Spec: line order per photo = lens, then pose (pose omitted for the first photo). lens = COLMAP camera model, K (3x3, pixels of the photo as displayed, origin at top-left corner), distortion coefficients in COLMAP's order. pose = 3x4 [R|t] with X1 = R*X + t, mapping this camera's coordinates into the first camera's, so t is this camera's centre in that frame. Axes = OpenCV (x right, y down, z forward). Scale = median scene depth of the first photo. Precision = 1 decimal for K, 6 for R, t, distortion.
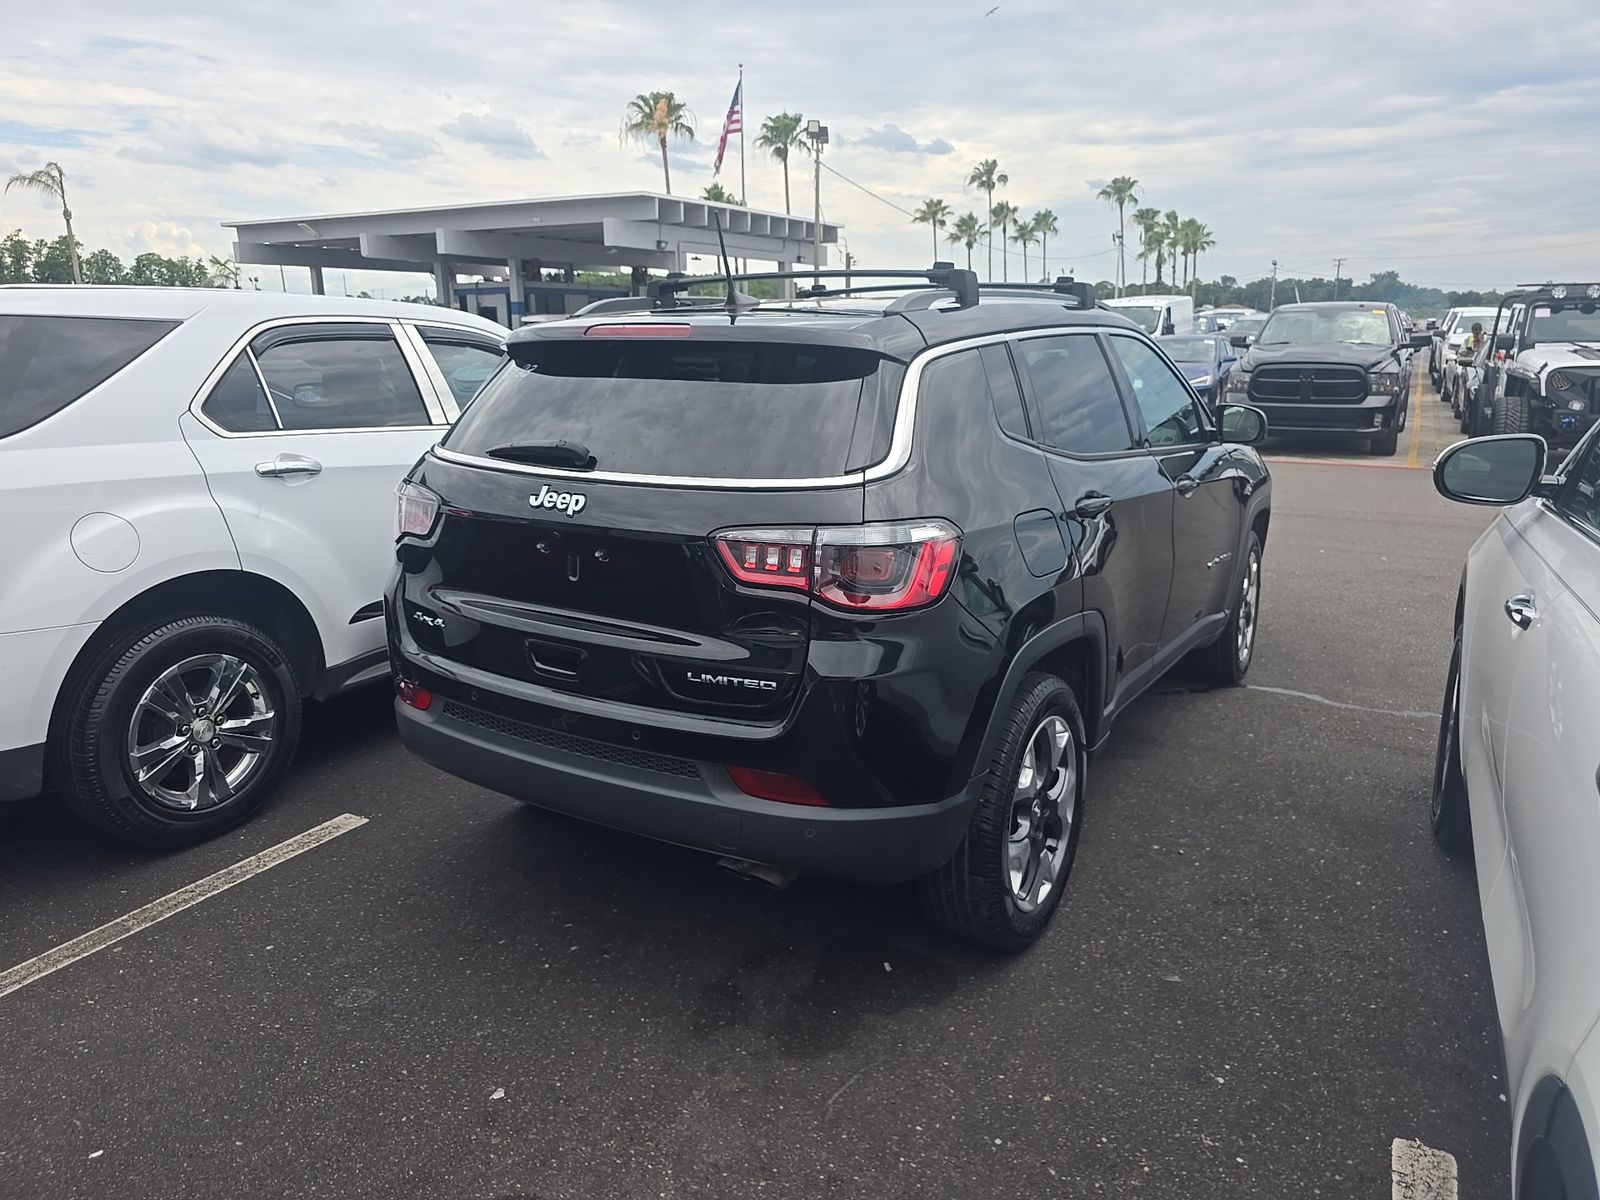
lens RADIAL K [[1074.6, 0, 801.4], [0, 1074.6, 591.7], [0, 0, 1]] dist [0.037387, -0.035116]
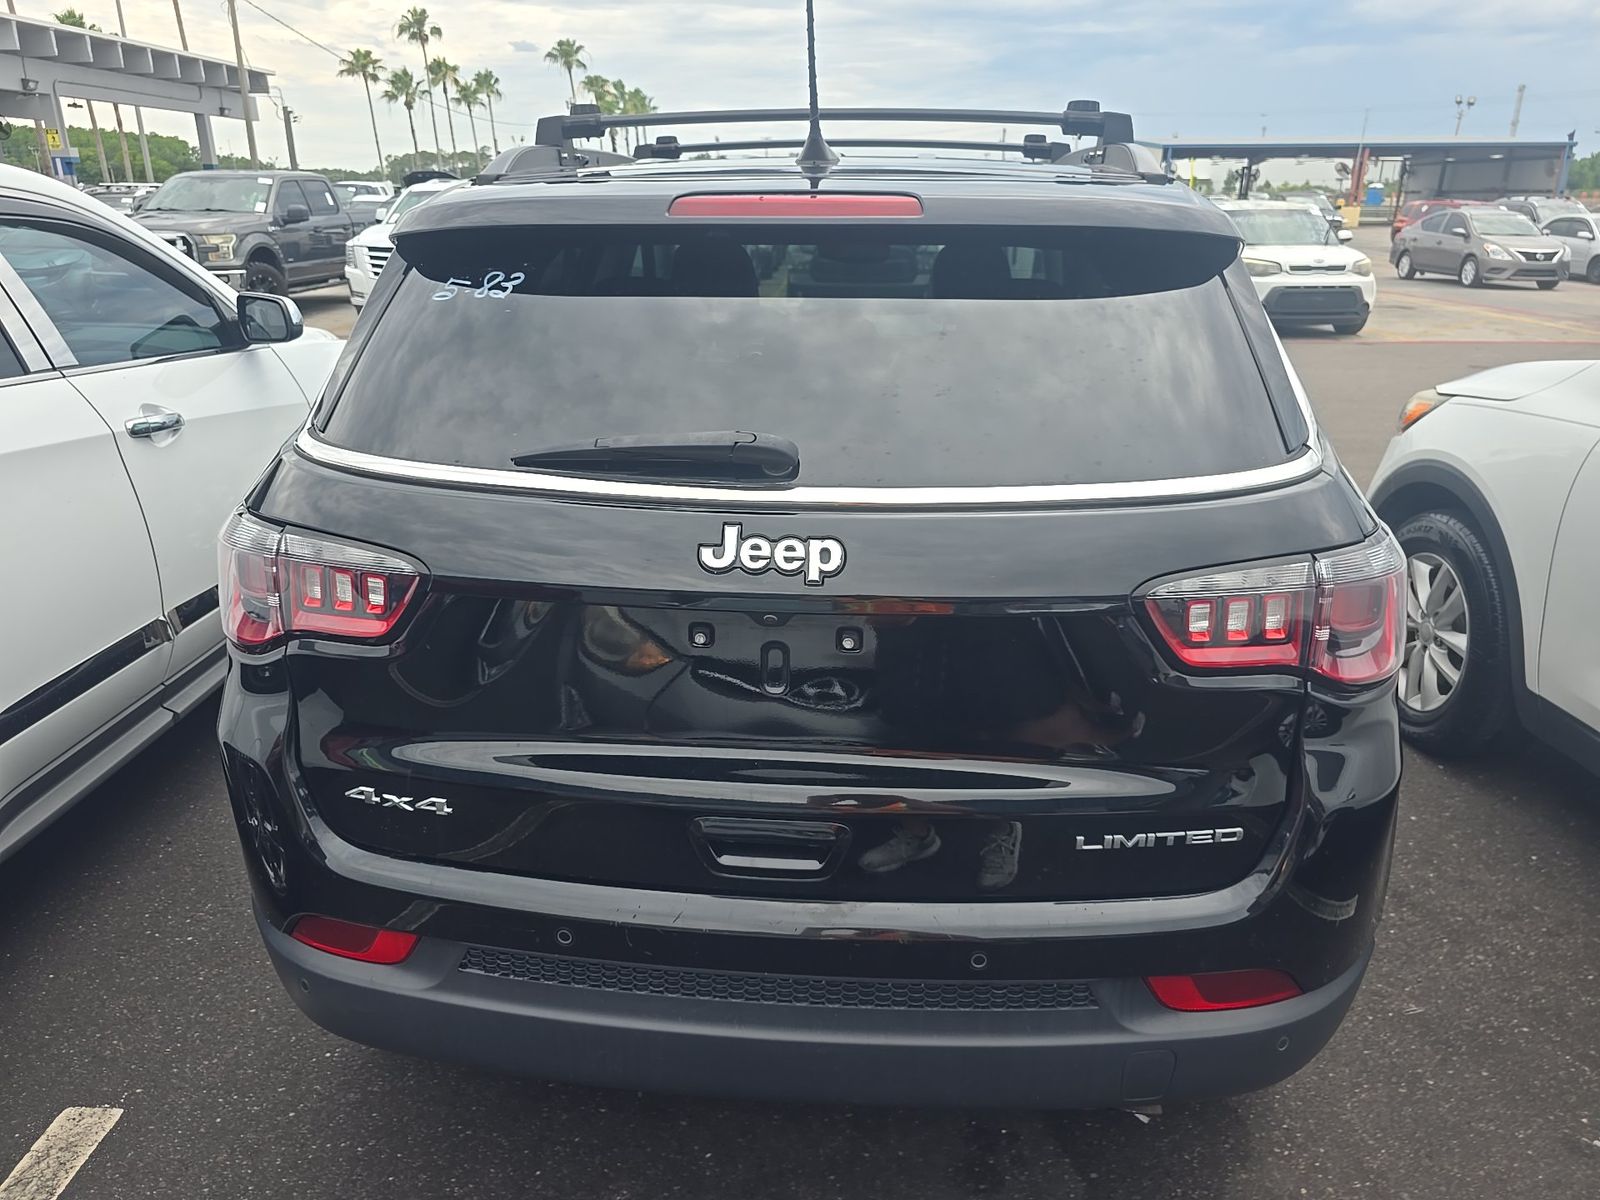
lens RADIAL K [[1061.0, 0, 773.8], [0, 1061.0, 581.3], [0, 0, 1]] dist [0.051689, -0.042181]
pose [[0.891867, -0.147055, 0.427725, -0.032145], [0.102606, 0.986796, 0.125320, -0.009793], [-0.440506, -0.067882, 0.895179, 0.040356]]
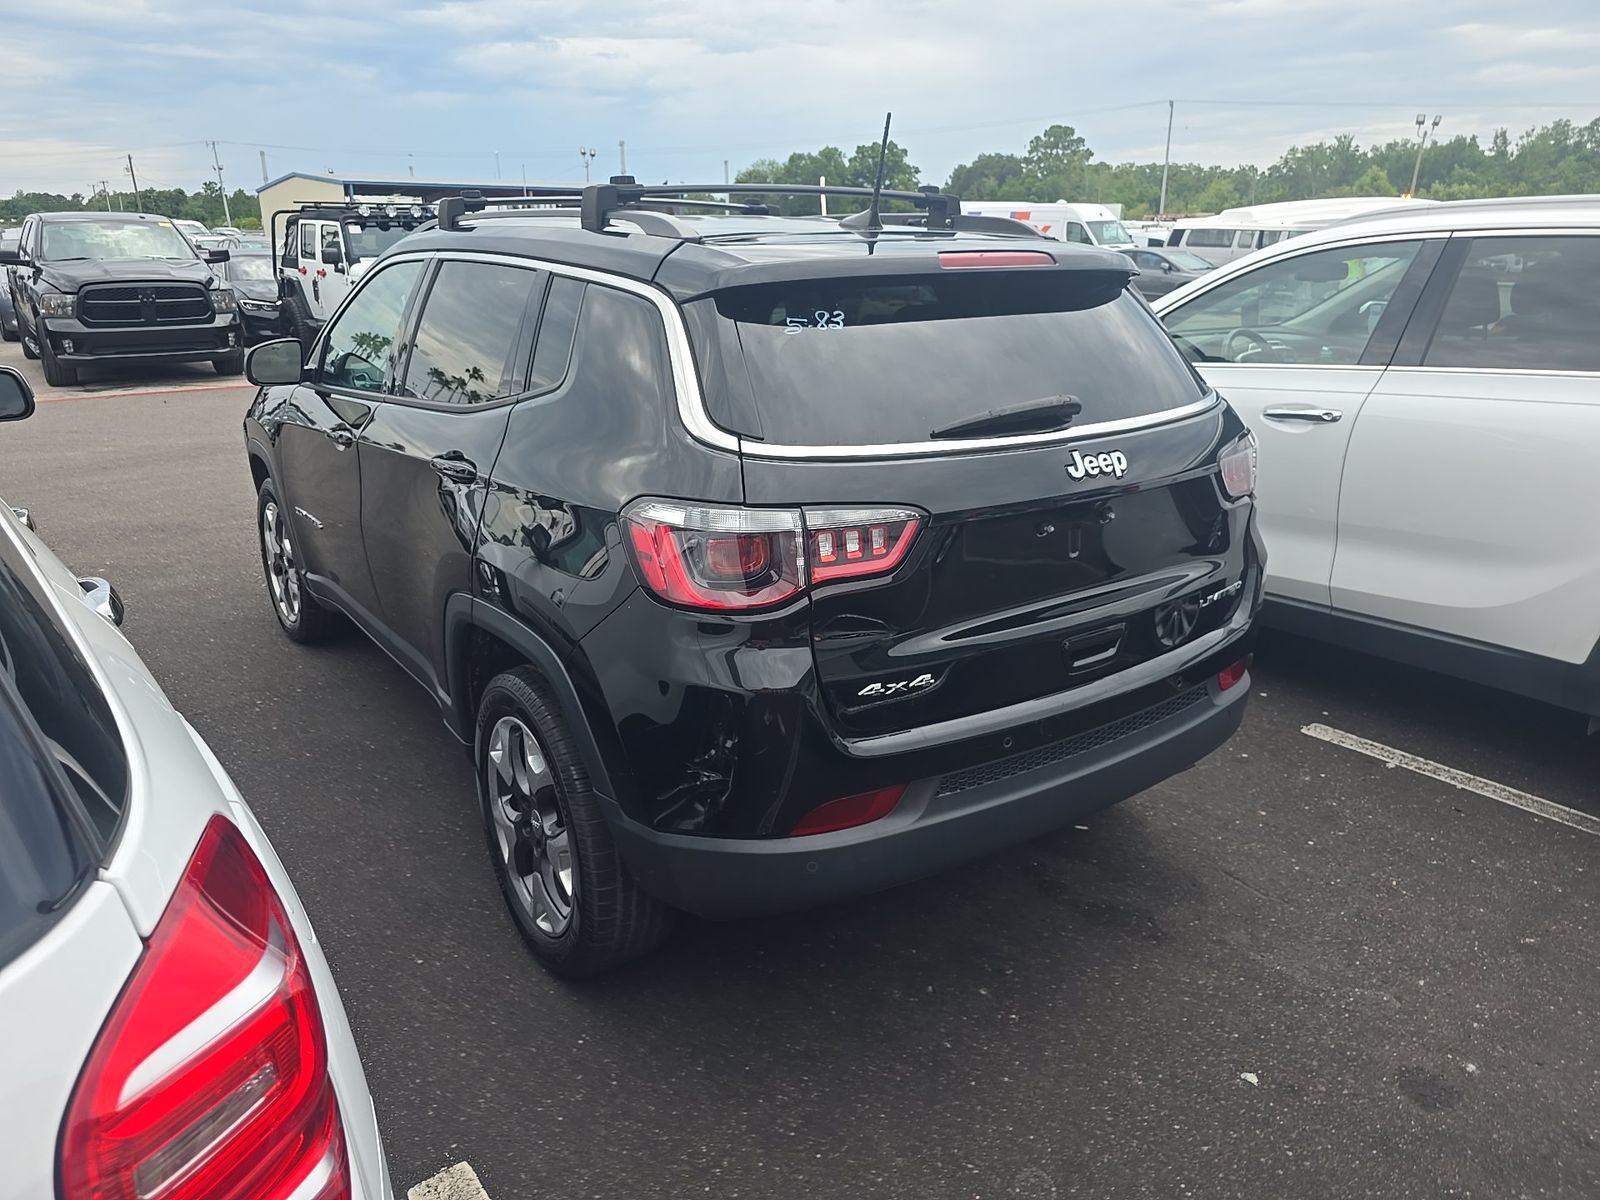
lens RADIAL K [[1061.0, 0, 773.8], [0, 1061.0, 581.3], [0, 0, 1]] dist [0.051689, -0.042181]
pose [[0.417862, -0.277058, 0.865234, -0.079225], [0.217343, 0.955197, 0.200900, -0.016121], [-0.882130, 0.104105, 0.459357, 0.061907]]
